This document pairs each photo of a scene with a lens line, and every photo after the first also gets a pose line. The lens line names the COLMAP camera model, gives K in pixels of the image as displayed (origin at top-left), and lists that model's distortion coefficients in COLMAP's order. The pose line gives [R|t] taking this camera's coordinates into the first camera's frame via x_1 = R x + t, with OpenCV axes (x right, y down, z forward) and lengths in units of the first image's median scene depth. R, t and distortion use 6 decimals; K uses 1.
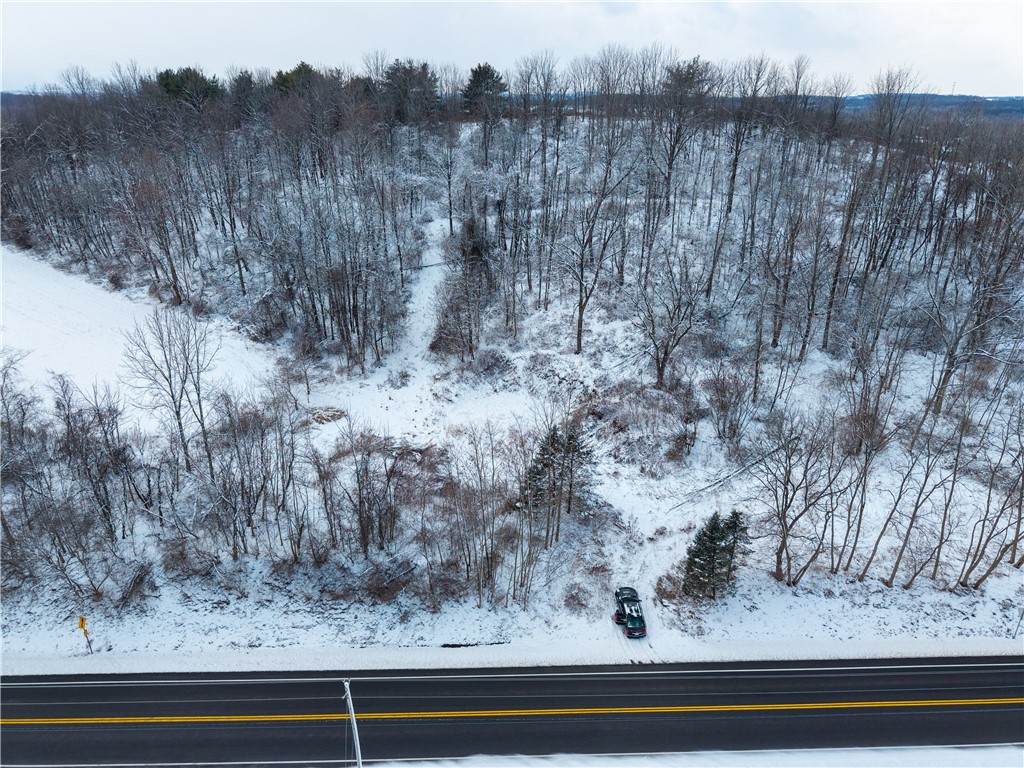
lens RADIAL K [[689.3, 0, 512.0], [0, 689.3, 384.0], [0, 0, 1]] dist [0.099246, -0.128984]
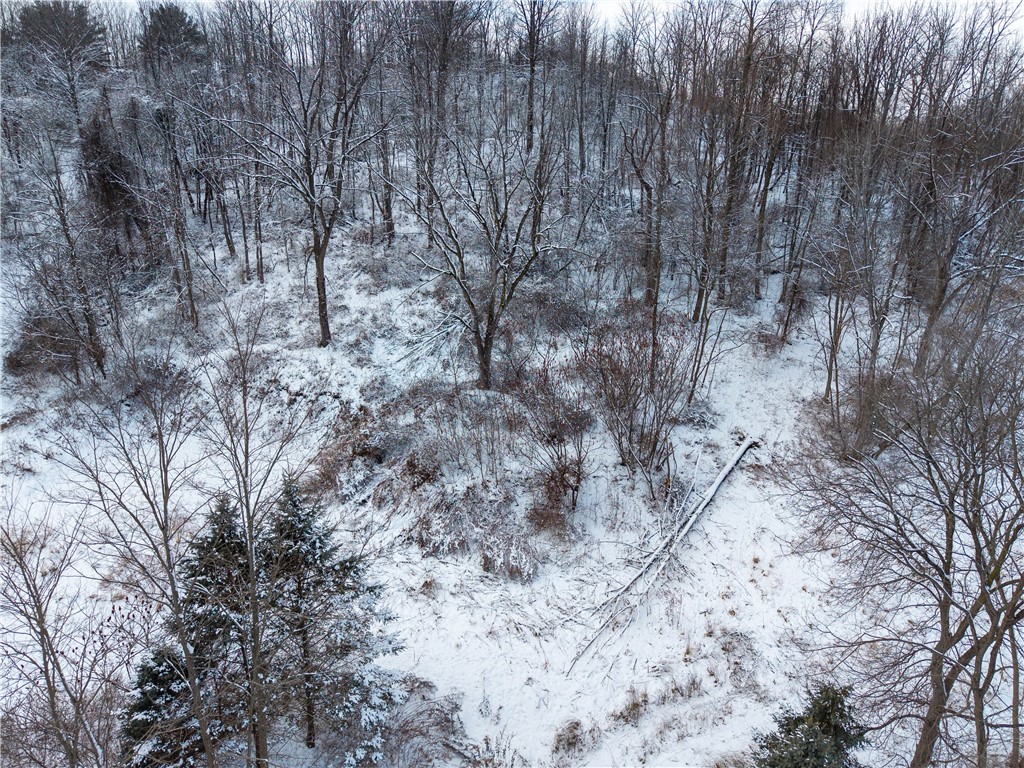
lens RADIAL K [[689.3, 0, 512.0], [0, 689.3, 384.0], [0, 0, 1]] dist [0.099246, -0.128984]
pose [[0.945223, -0.106306, 0.308630, 0.067544], [0.125720, 0.991105, -0.043654, 0.027696], [-0.301244, 0.080063, 0.950180, 0.480477]]
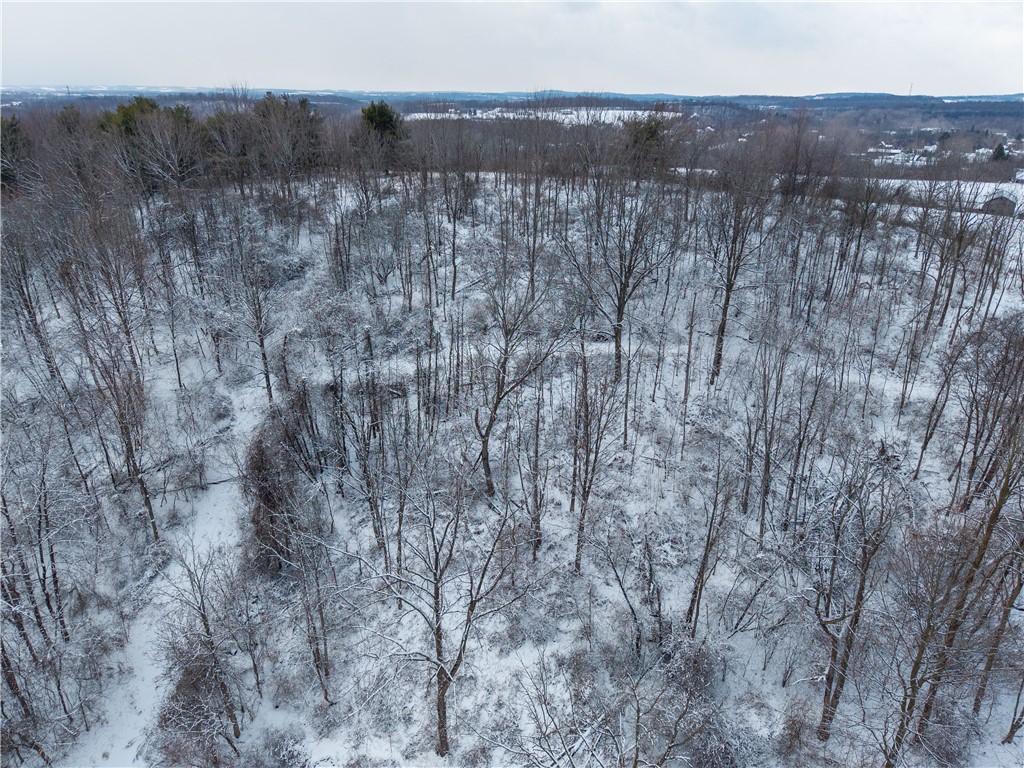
lens RADIAL K [[689.3, 0, 512.0], [0, 689.3, 384.0], [0, 0, 1]] dist [0.099246, -0.128984]
pose [[0.998805, -0.017183, 0.045750, 0.134807], [0.017085, 0.999851, 0.002520, -0.330477], [-0.045787, -0.001735, 0.998950, 0.520645]]
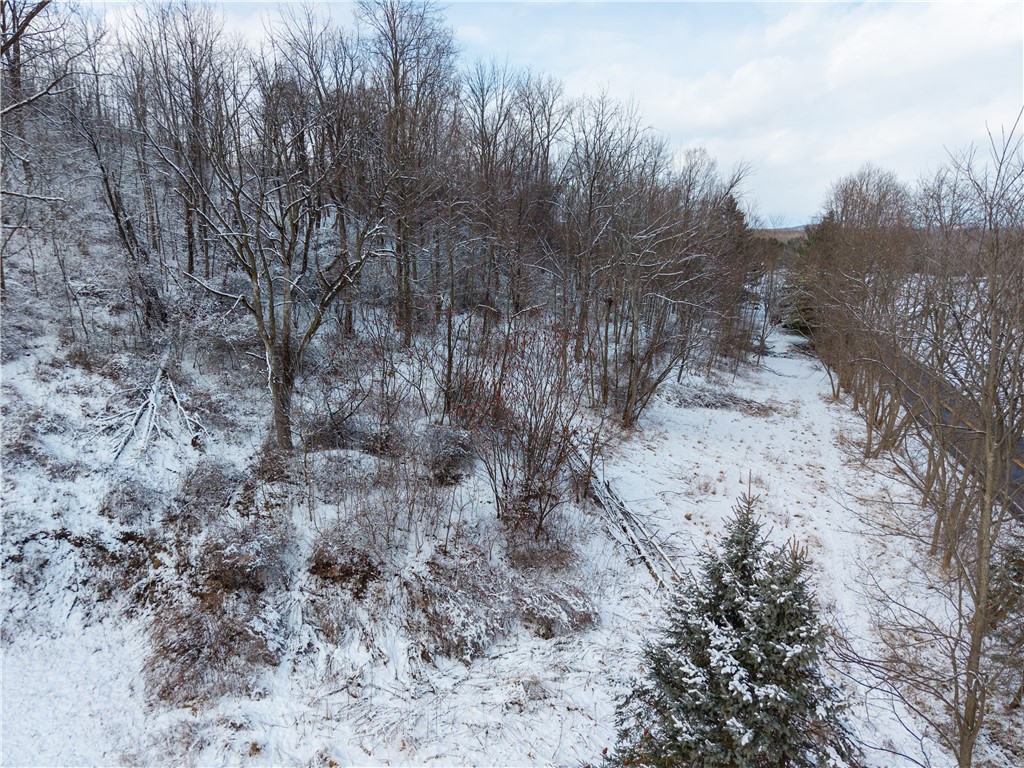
lens RADIAL K [[684.8, 0, 512.0], [0, 684.8, 384.0], [0, 0, 1]] dist [0.000908, -0.001692]
pose [[0.364929, -0.216399, 0.905538, -0.077496], [0.360603, 0.929551, 0.076815, -0.014929], [-0.858366, 0.298508, 0.417254, 0.704646]]
